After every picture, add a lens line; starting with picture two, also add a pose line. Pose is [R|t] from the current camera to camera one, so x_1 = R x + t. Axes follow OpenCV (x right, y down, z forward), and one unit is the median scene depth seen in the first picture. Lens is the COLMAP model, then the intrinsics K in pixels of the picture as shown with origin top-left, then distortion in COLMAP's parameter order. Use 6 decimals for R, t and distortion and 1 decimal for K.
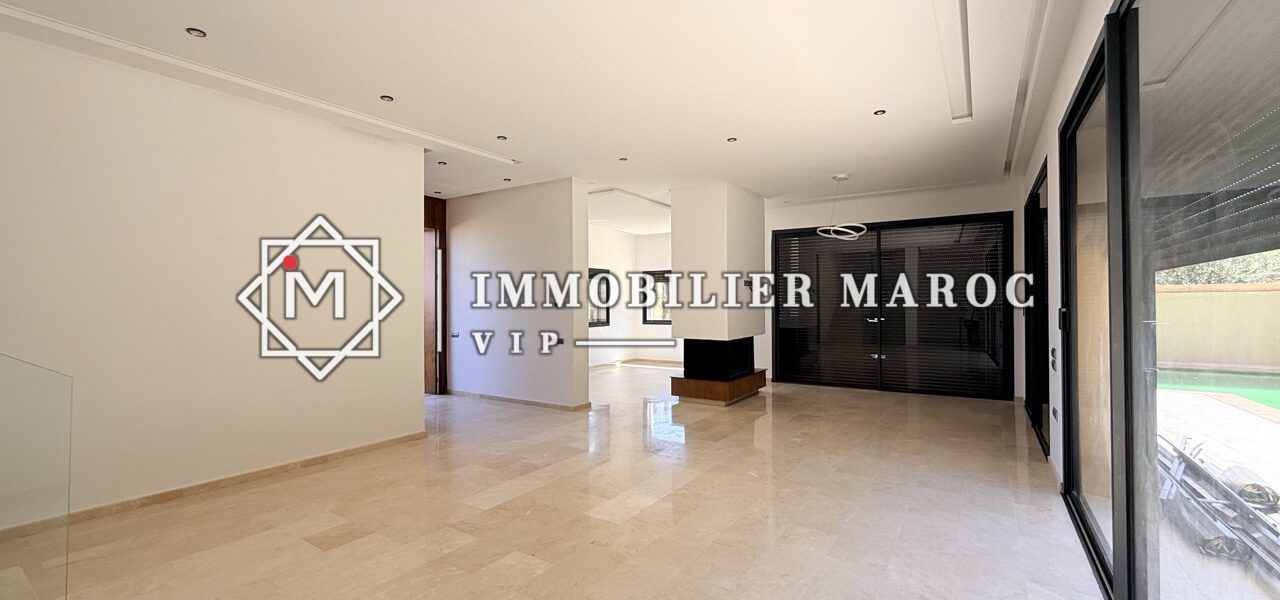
lens RADIAL K [[512.1, 0, 636.0], [0, 512.1, 300.8], [0, 0, 1]] dist [-0.000028, 0.000414]
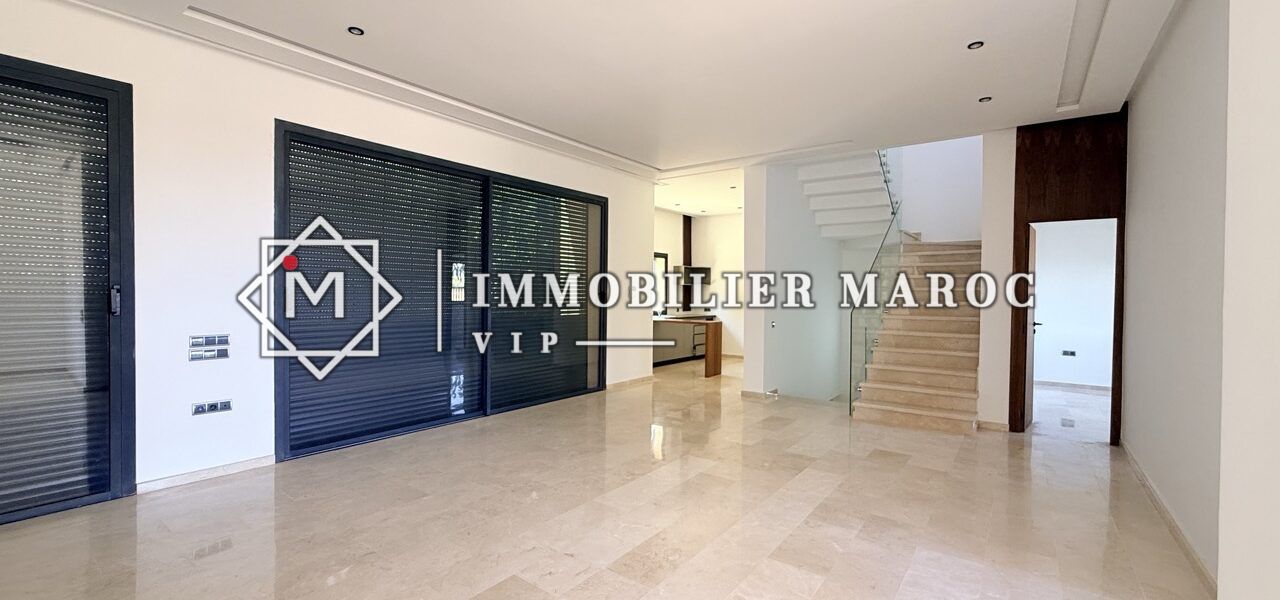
lens RADIAL K [[512.1, 0, 636.0], [0, 512.1, 300.8], [0, 0, 1]] dist [-0.000028, 0.000414]
pose [[-0.998236, -0.004272, 0.059220, 0.011484], [-0.003684, 0.999943, 0.010038, 0.011529], [-0.059259, 0.009802, -0.998194, 1.080145]]
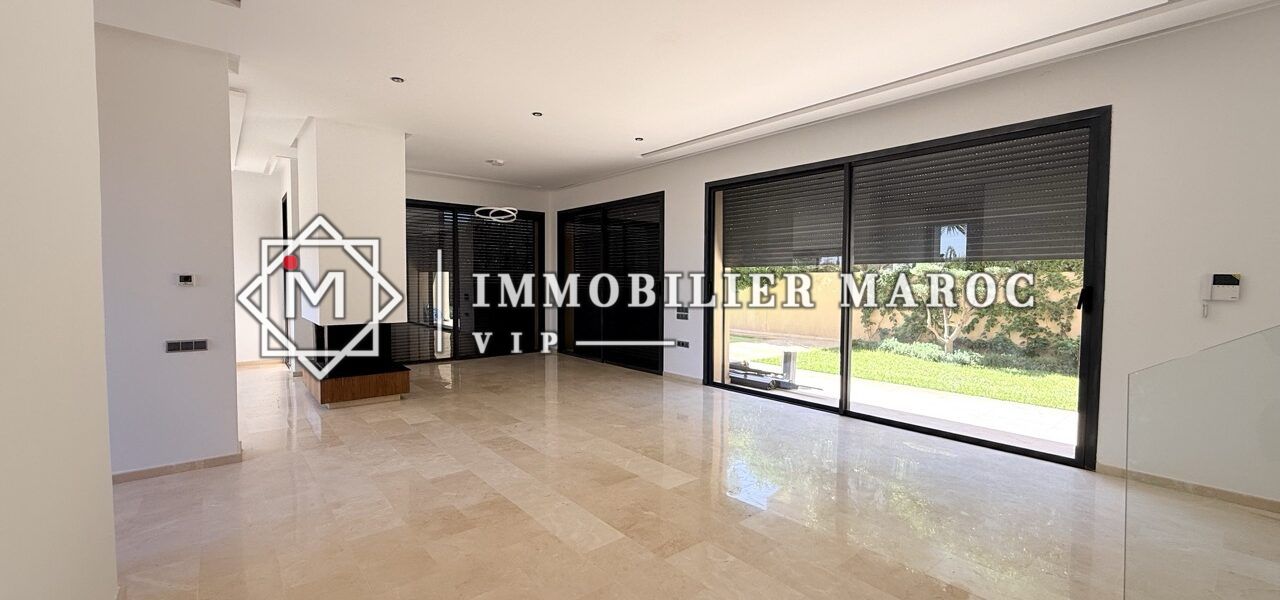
lens RADIAL K [[512.1, 0, 636.0], [0, 512.1, 300.8], [0, 0, 1]] dist [-0.000028, 0.000414]
pose [[0.289271, -0.034703, 0.956618, -0.521959], [-0.012312, 0.999125, 0.039968, 0.002805], [-0.957168, -0.023339, 0.288591, 0.379698]]
